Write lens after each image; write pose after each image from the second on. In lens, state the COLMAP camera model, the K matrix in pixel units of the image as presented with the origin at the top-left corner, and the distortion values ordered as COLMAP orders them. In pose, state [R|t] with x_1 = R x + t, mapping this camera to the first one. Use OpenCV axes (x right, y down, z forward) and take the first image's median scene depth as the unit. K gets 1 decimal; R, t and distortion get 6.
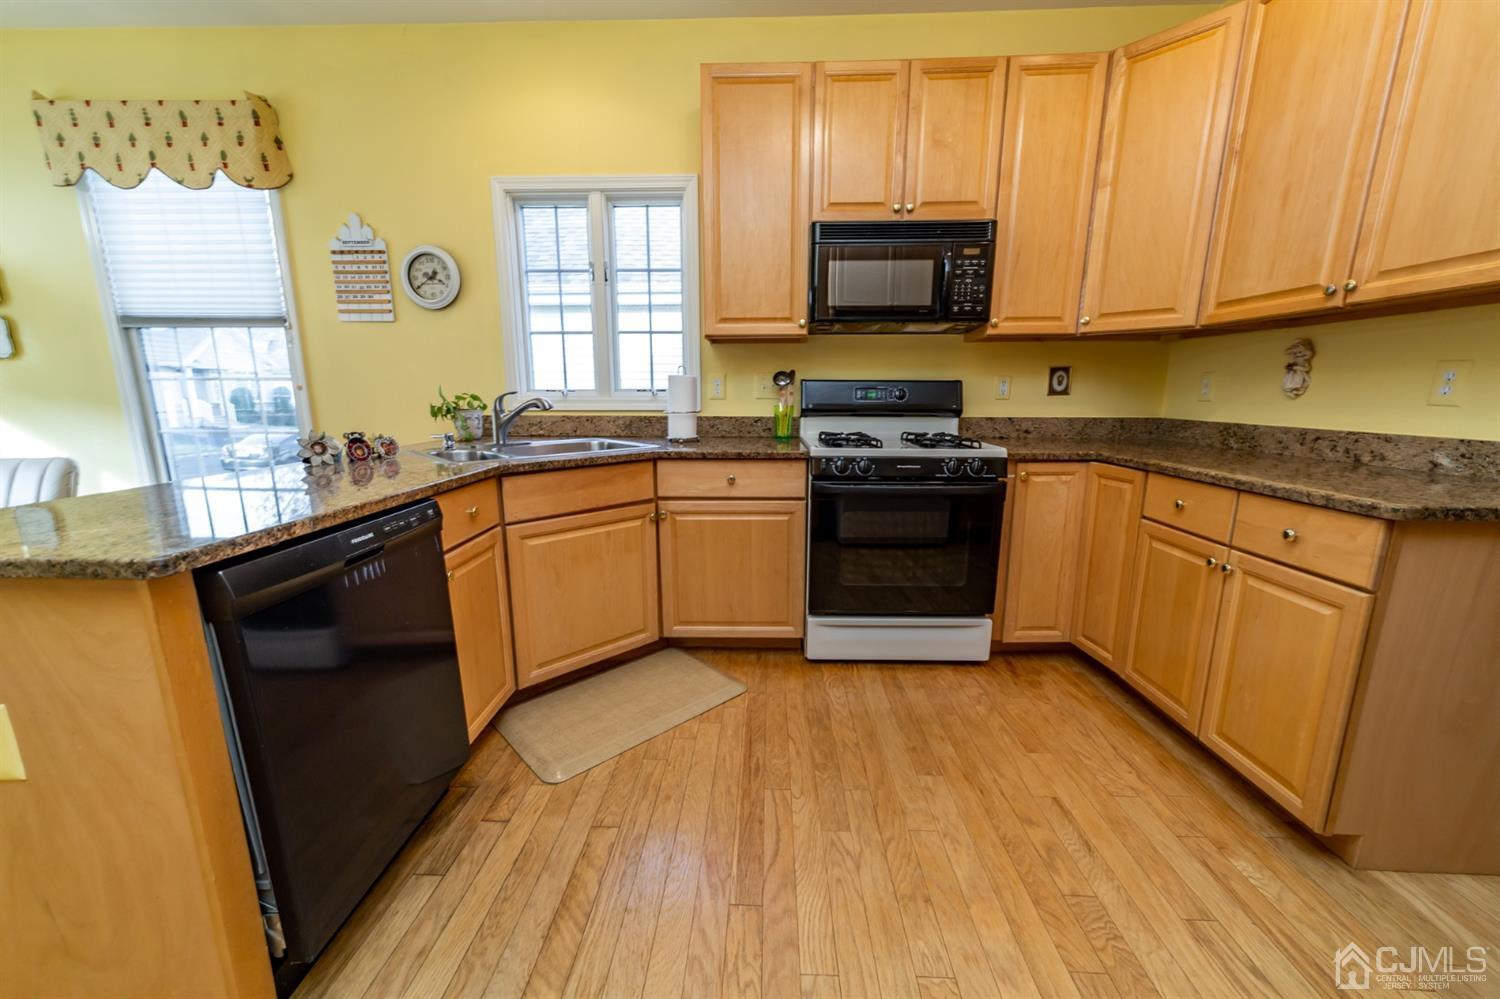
lens RADIAL K [[569.1, 0, 744.3], [0, 569.1, 506.1], [0, 0, 1]] dist [0.003101, 0.000747]
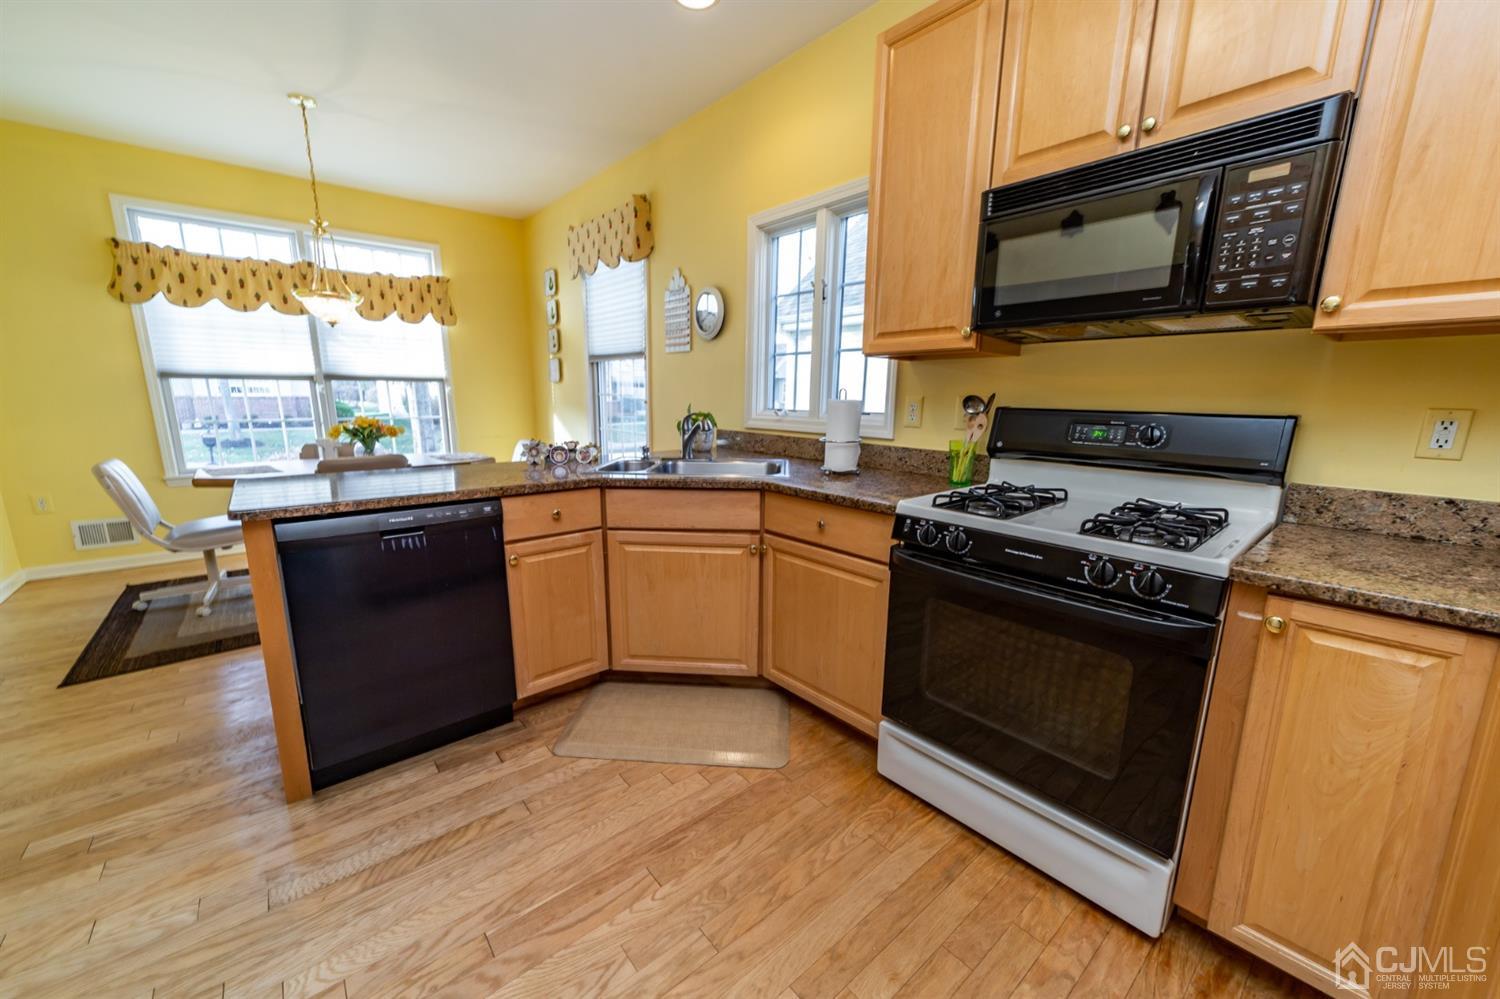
lens RADIAL K [[573.4, 0, 744.8], [0, 573.4, 508.8], [0, 0, 1]] dist [0.000227, 0.000361]
pose [[0.669148, 0.155158, -0.726751, 0.499429], [-0.157910, 0.985314, 0.064966, -0.104124], [0.726158, 0.071289, 0.683822, 0.315995]]
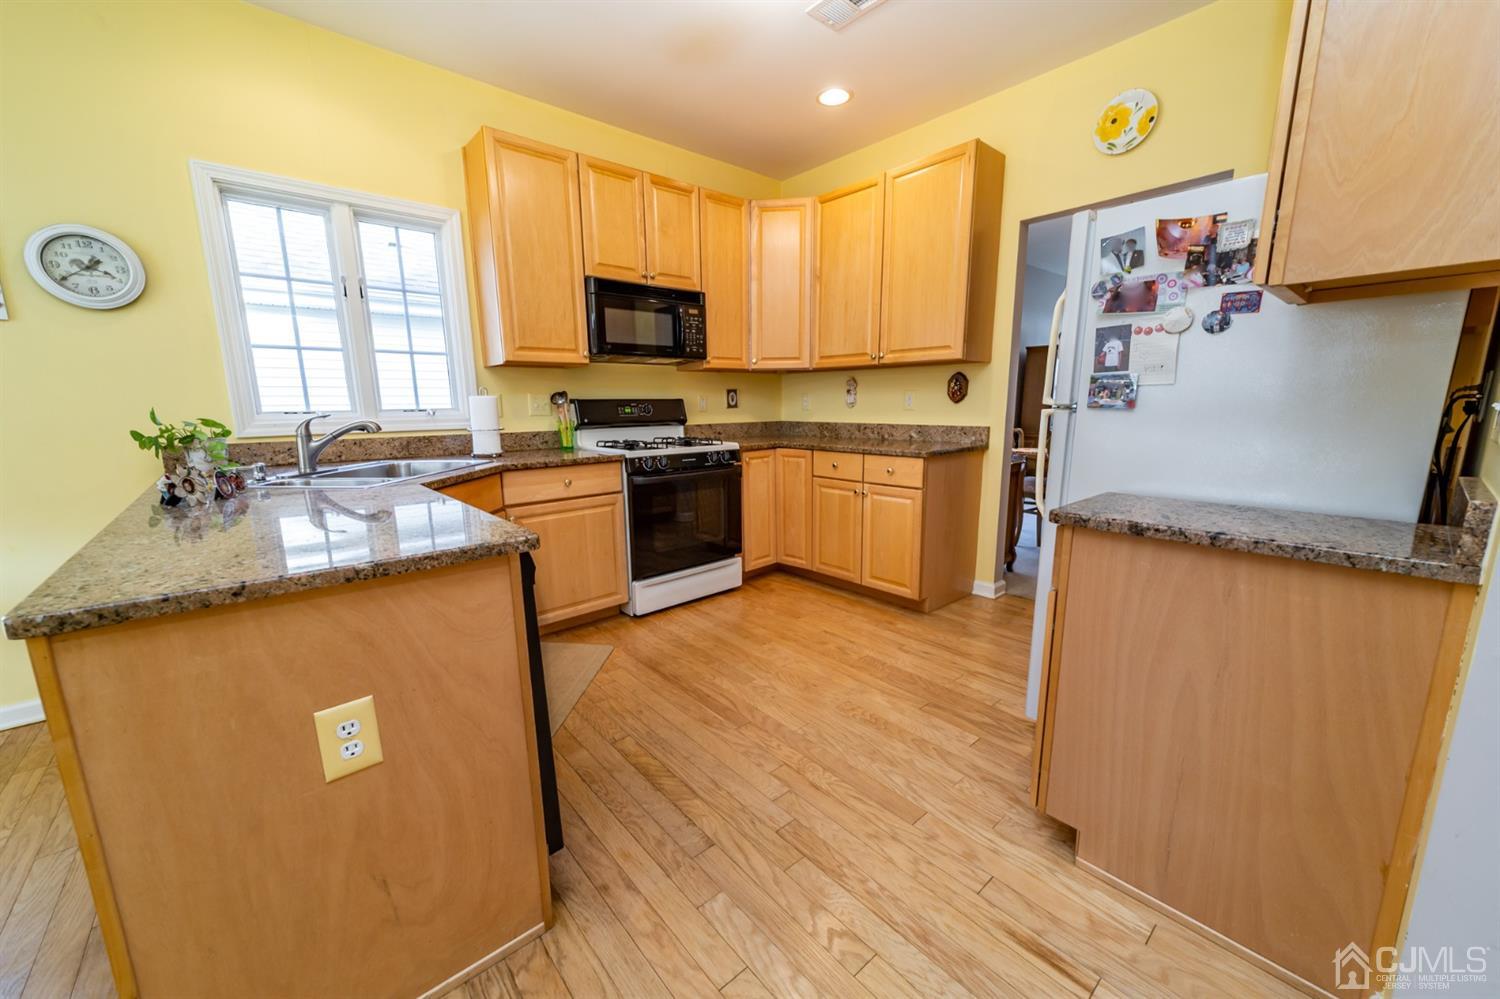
lens RADIAL K [[569.1, 0, 744.3], [0, 569.1, 506.1], [0, 0, 1]] dist [0.003101, 0.000747]
pose [[0.733535, -0.132247, 0.666661, -0.538126], [0.147855, 0.988445, 0.033393, 0.016988], [-0.663374, 0.074075, 0.744613, -0.136357]]
